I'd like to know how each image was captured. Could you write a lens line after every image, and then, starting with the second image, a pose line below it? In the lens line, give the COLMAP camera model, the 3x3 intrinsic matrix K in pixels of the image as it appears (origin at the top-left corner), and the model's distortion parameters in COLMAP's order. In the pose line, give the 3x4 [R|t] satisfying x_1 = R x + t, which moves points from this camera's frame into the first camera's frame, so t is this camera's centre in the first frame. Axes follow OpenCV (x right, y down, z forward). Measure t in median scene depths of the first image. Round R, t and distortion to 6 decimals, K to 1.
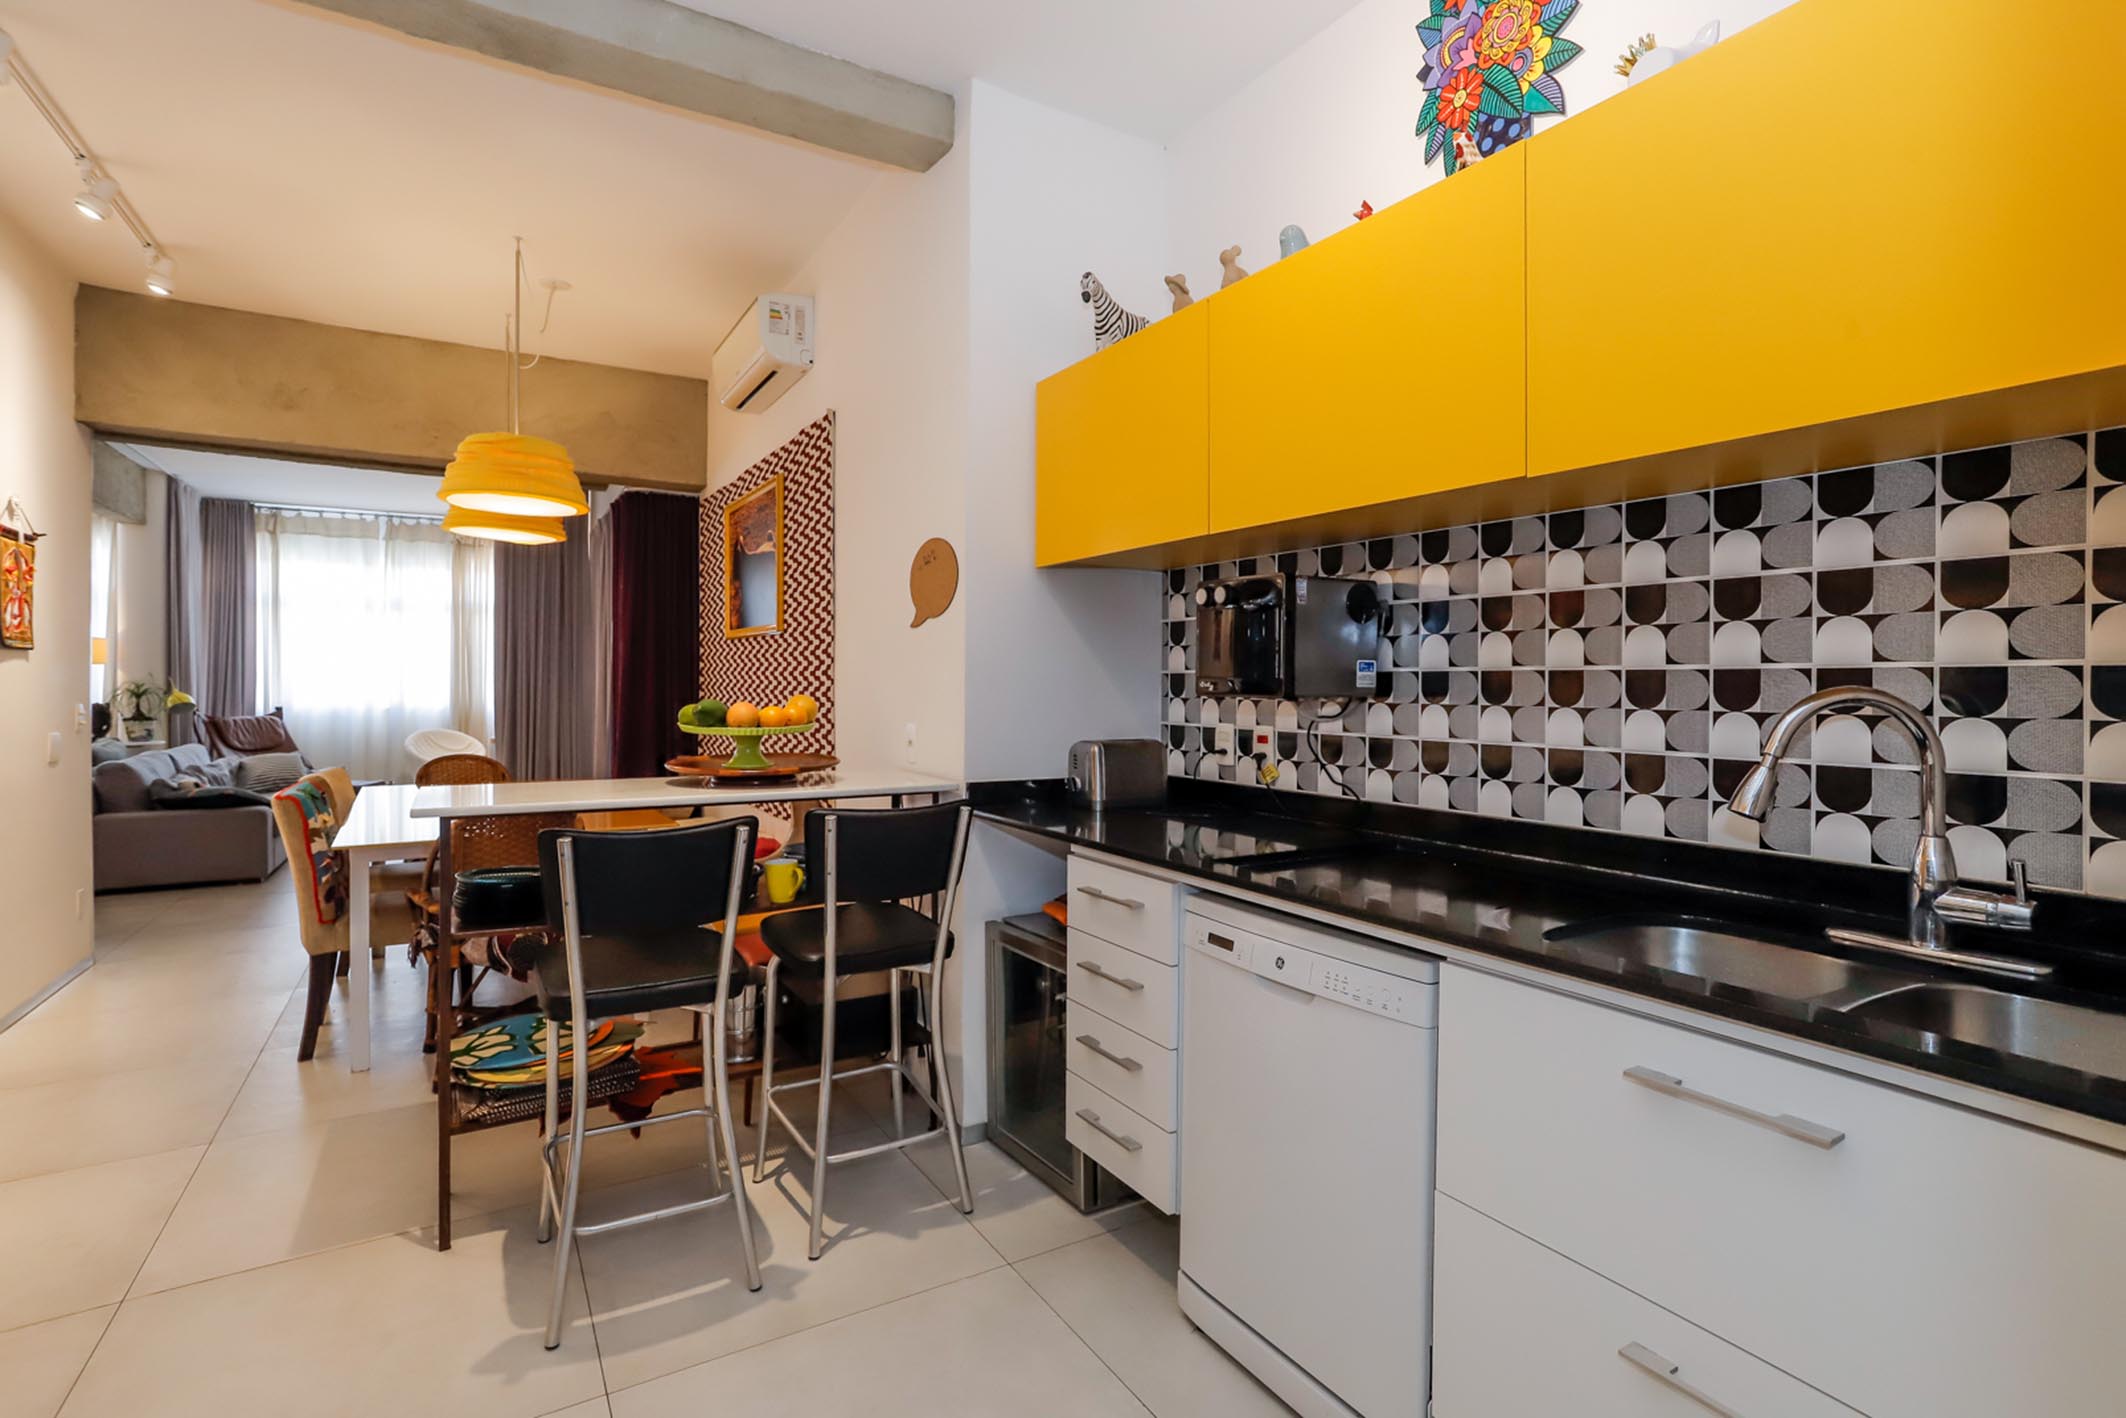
lens RADIAL K [[1023.0, 0, 1060.7], [0, 1023.0, 700.2], [0, 0, 1]] dist [-0.054374, 0.039639]
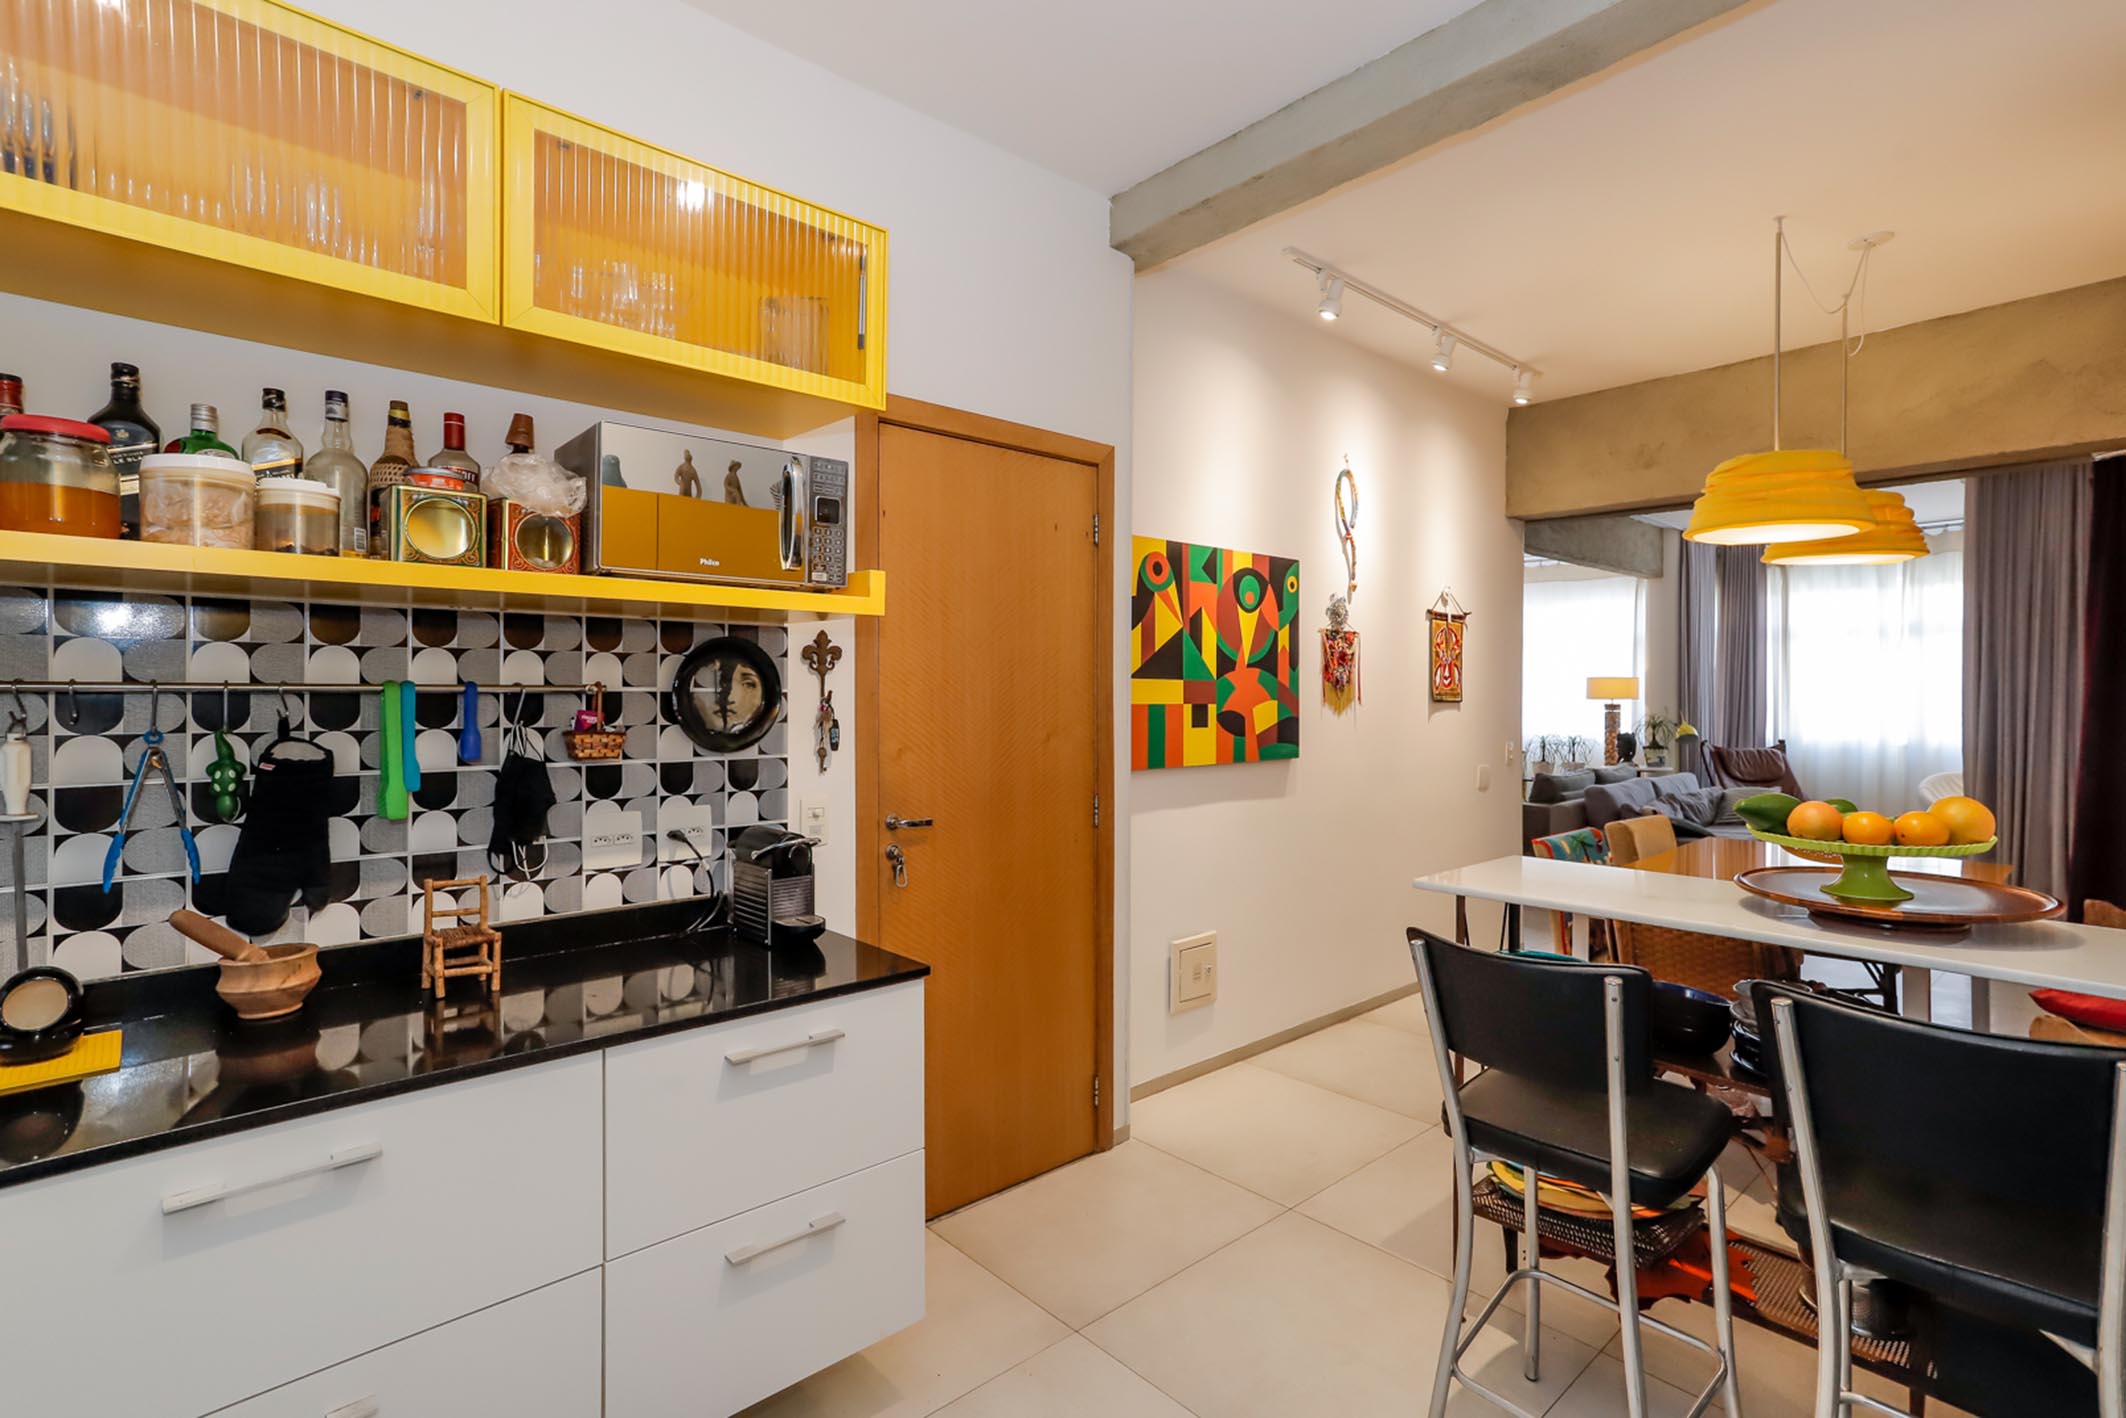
lens RADIAL K [[1023.0, 0, 1060.7], [0, 1023.0, 700.2], [0, 0, 1]] dist [-0.054374, 0.039639]
pose [[0.188781, -0.003098, -0.982014, 0.084519], [-0.016737, 0.999840, -0.006372, -0.016705], [0.981877, 0.017638, 0.188699, 0.117189]]
